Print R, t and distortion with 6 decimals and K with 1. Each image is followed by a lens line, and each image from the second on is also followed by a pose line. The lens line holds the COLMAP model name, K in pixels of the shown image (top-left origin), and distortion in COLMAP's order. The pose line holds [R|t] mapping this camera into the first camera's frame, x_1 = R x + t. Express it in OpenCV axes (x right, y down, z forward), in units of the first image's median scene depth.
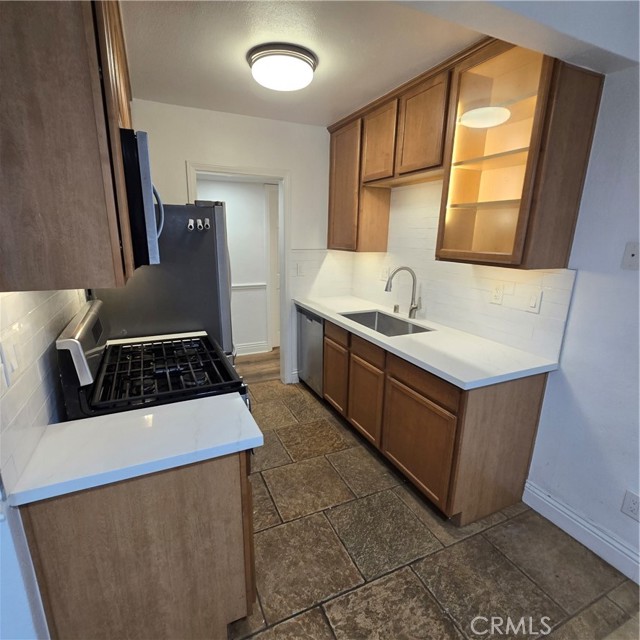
lens RADIAL K [[350.8, 0, 316.6], [0, 350.8, 325.0], [0, 0, 1]] dist [0.000519, 0.000187]
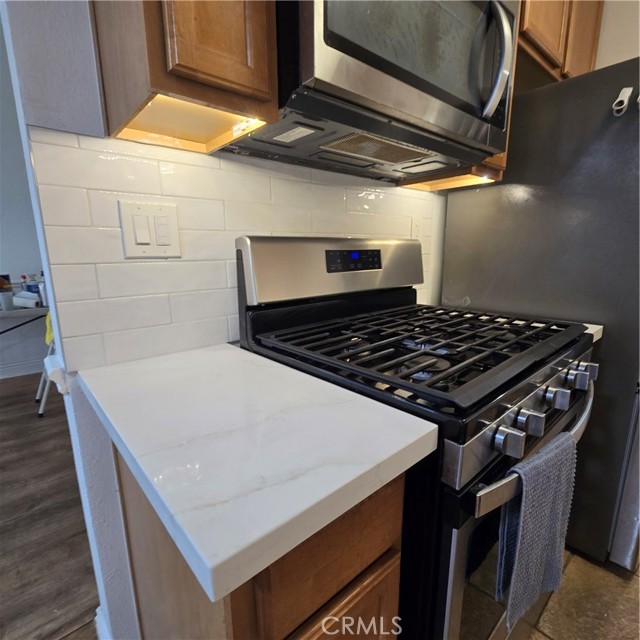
lens RADIAL K [[350.8, 0, 316.6], [0, 350.8, 325.0], [0, 0, 1]] dist [0.000519, 0.000187]
pose [[0.284041, 0.182651, -0.941254, 0.031218], [-0.228853, 0.966229, 0.118436, 0.049470], [0.931100, 0.181768, 0.316249, 0.466626]]
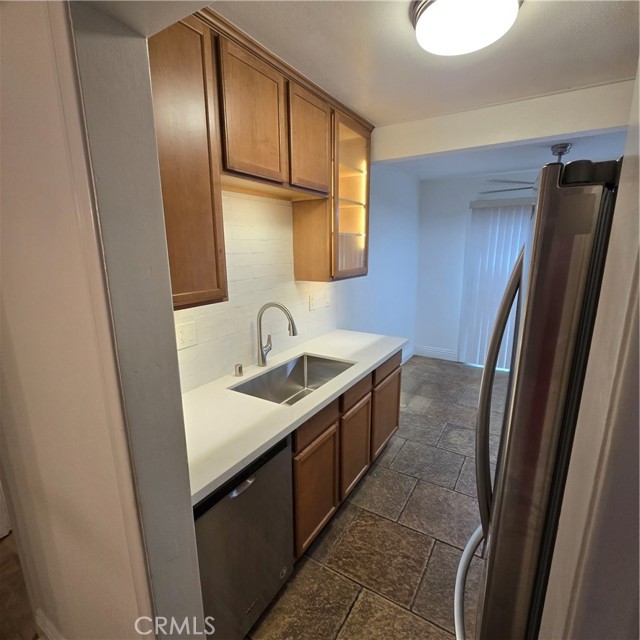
lens RADIAL K [[350.8, 0, 316.6], [0, 350.8, 325.0], [0, 0, 1]] dist [0.000519, 0.000187]
pose [[-0.553546, -0.195802, 0.809474, -0.491531], [0.209220, 0.908104, 0.362731, -0.430041], [-0.806111, 0.370146, -0.461712, 1.463454]]
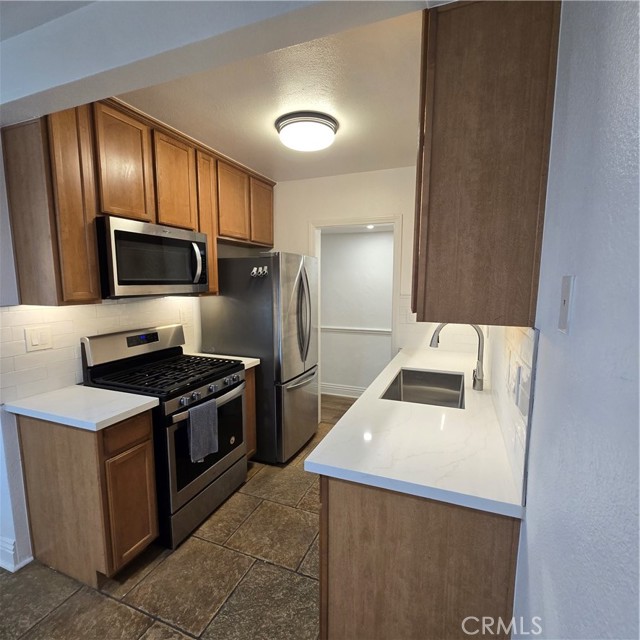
lens RADIAL K [[350.8, 0, 316.6], [0, 350.8, 325.0], [0, 0, 1]] dist [0.000519, 0.000187]
pose [[0.685511, 0.076460, -0.724036, 0.658182], [-0.175261, 0.982557, -0.062175, -0.055027], [0.706653, 0.169516, 0.686954, 0.299246]]
